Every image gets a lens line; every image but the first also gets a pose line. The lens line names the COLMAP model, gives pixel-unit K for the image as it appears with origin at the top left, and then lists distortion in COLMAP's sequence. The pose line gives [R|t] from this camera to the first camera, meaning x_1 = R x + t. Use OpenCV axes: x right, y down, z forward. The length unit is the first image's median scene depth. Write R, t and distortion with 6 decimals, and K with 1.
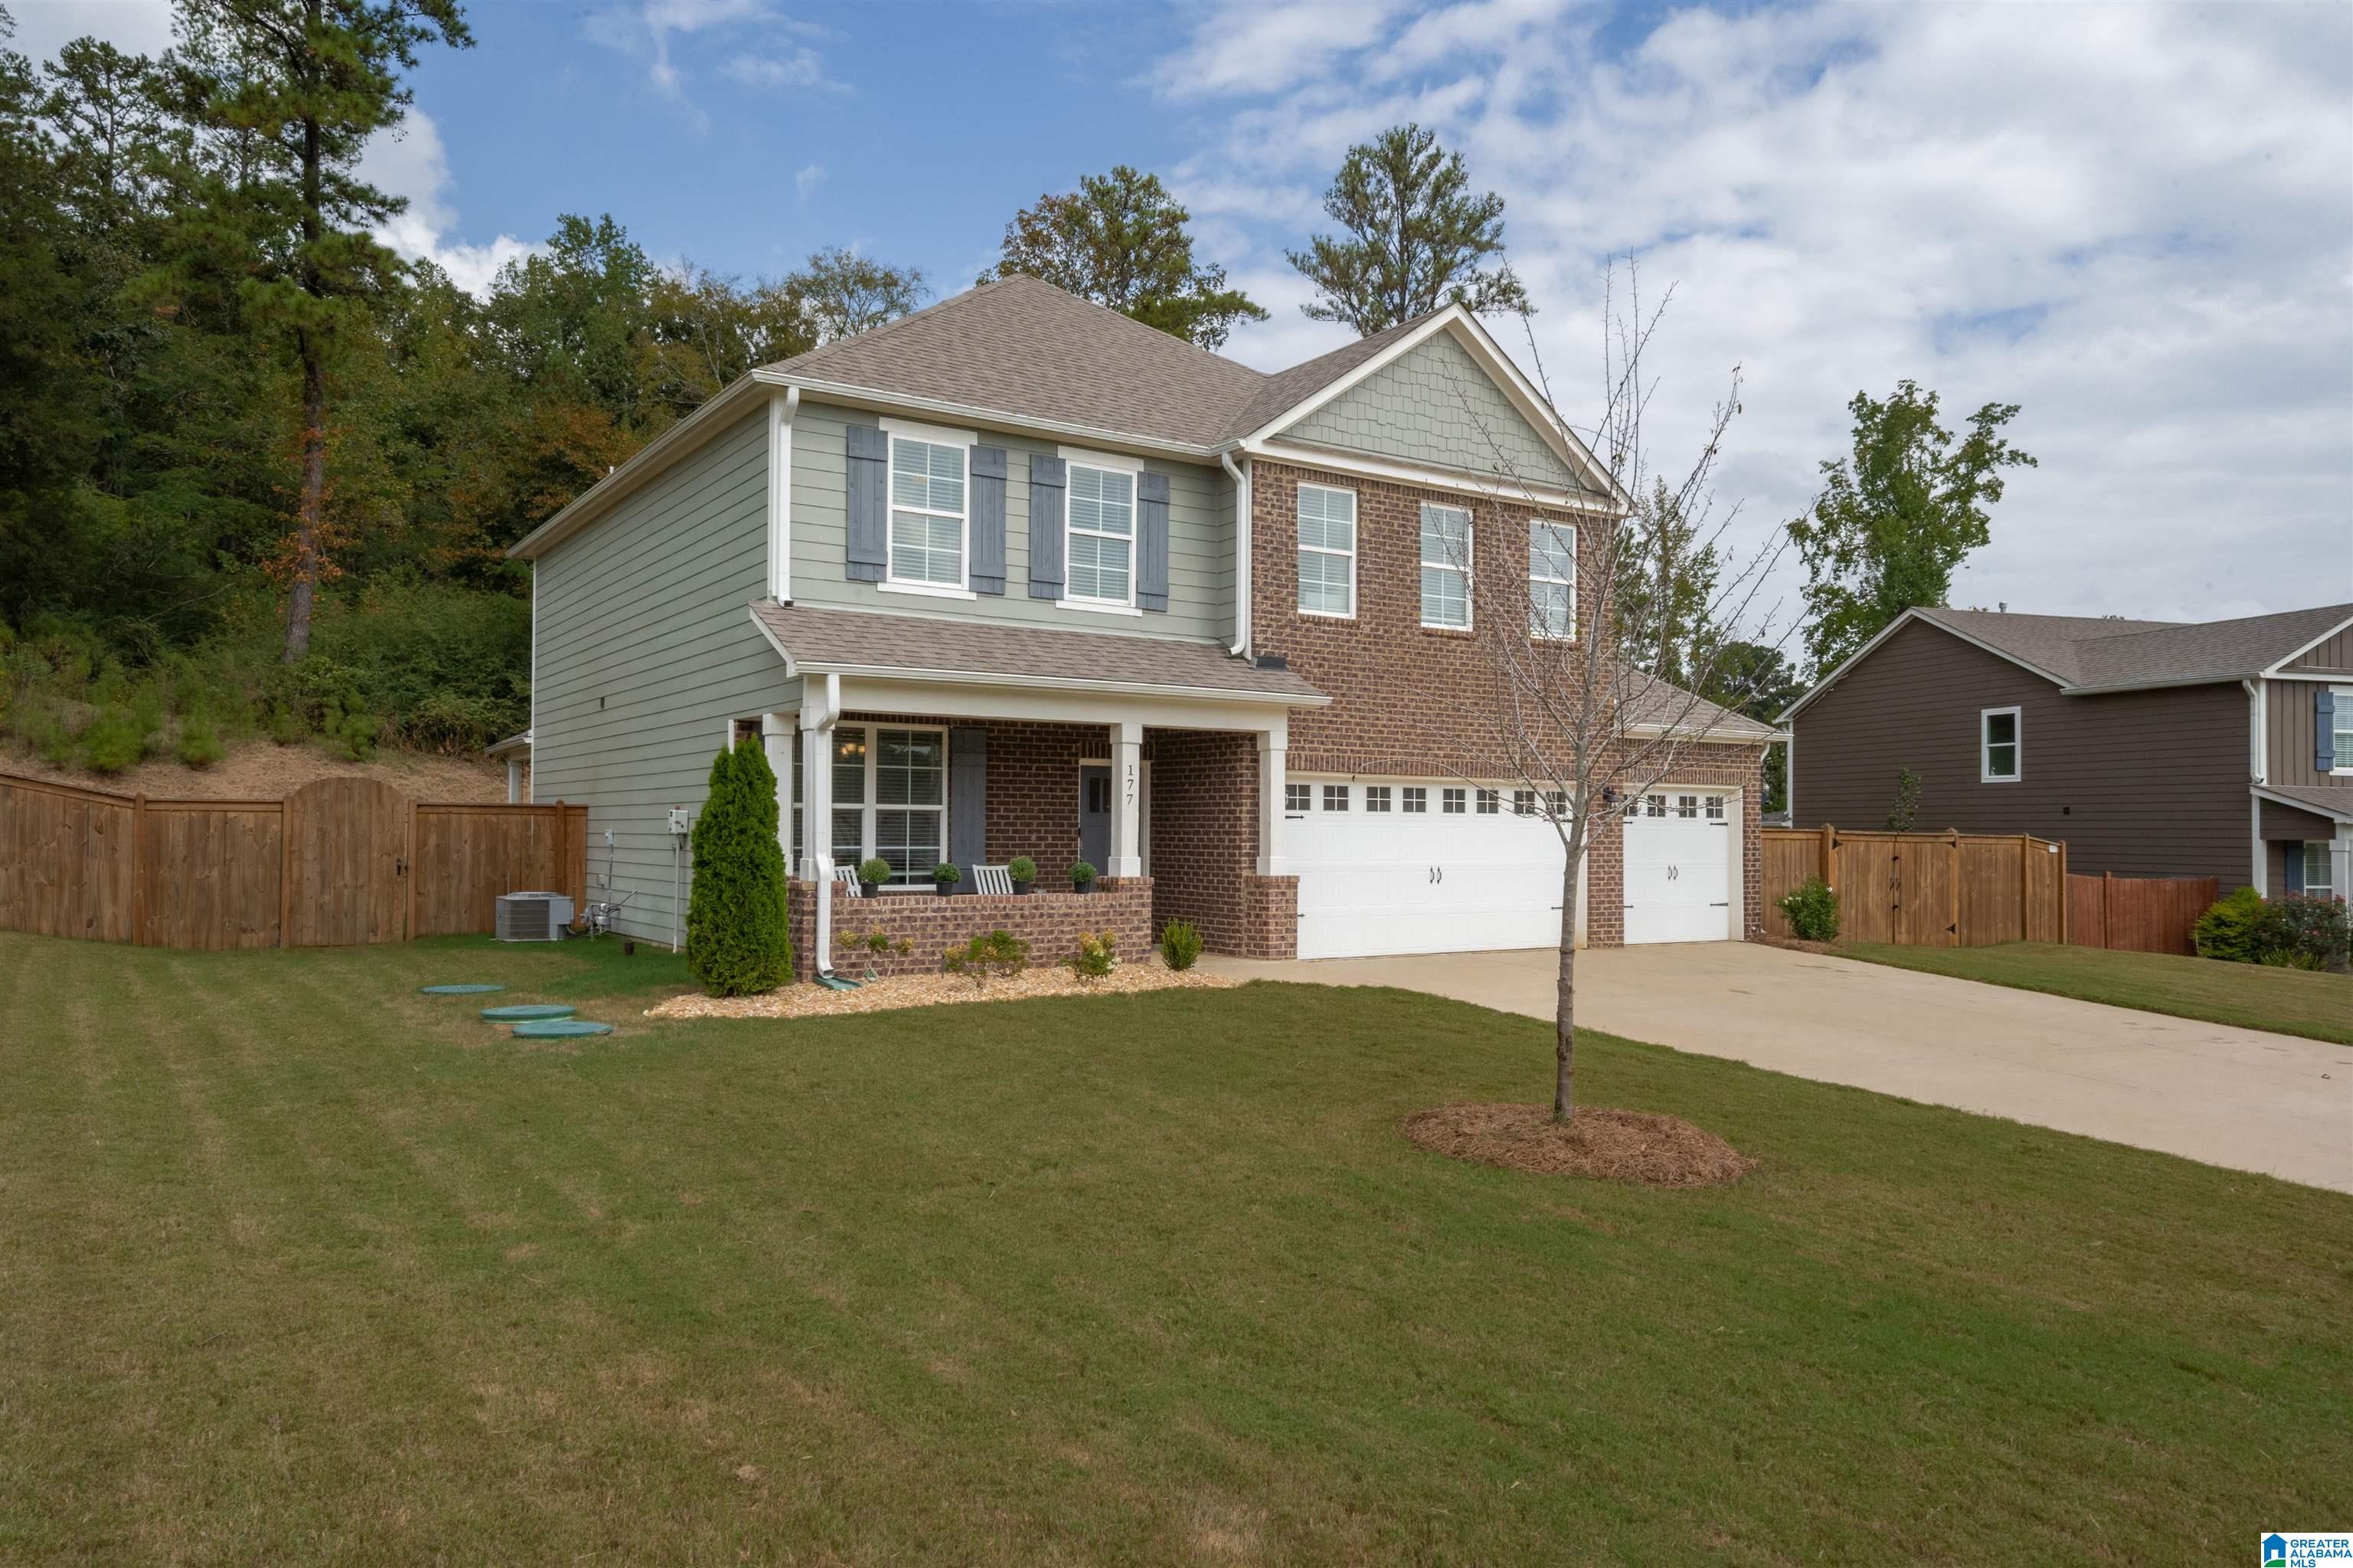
lens RADIAL K [[1610.3, 0, 1176.5], [0, 1610.3, 784.0], [0, 0, 1]] dist [0.007976, 0.000715]
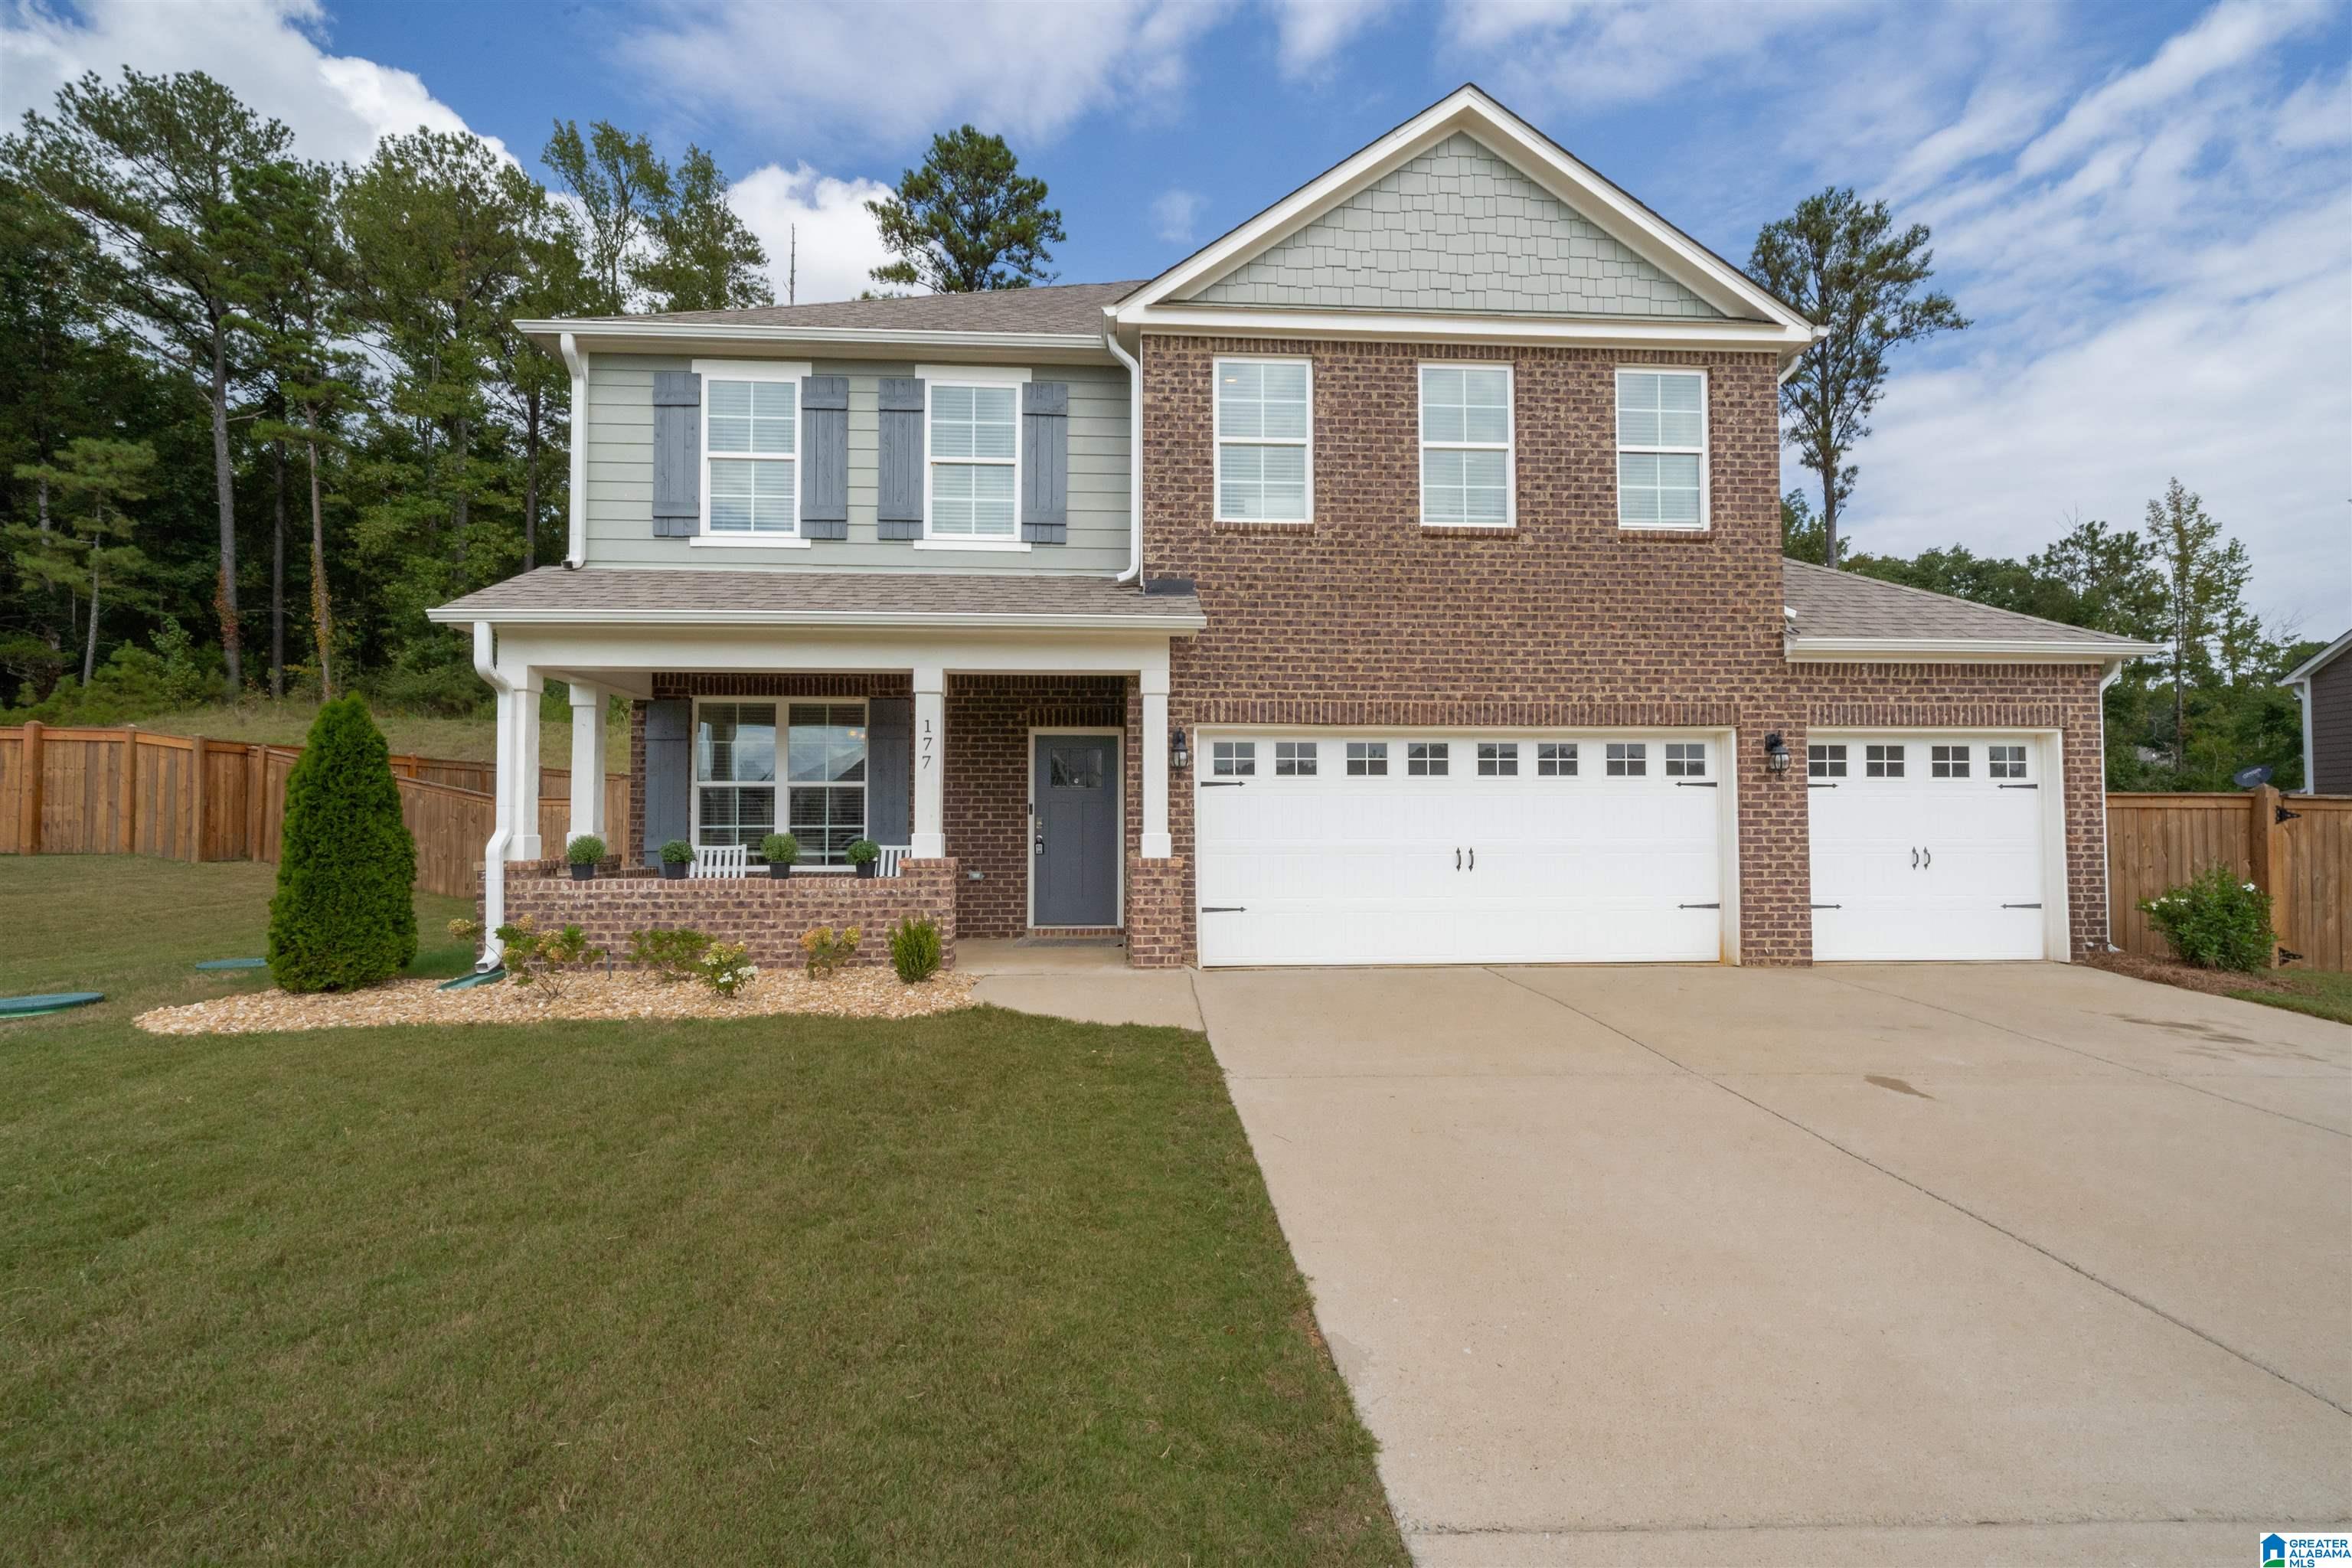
lens RADIAL K [[1006.2, 0, 1166.6], [0, 1006.2, 795.6], [0, 0, 1]] dist [-0.007183, 0.006541]
pose [[0.864309, -0.026226, -0.502277, 0.293855], [0.022920, 0.999656, -0.012756, 0.031855], [0.502439, -0.000487, 0.864613, 0.561521]]
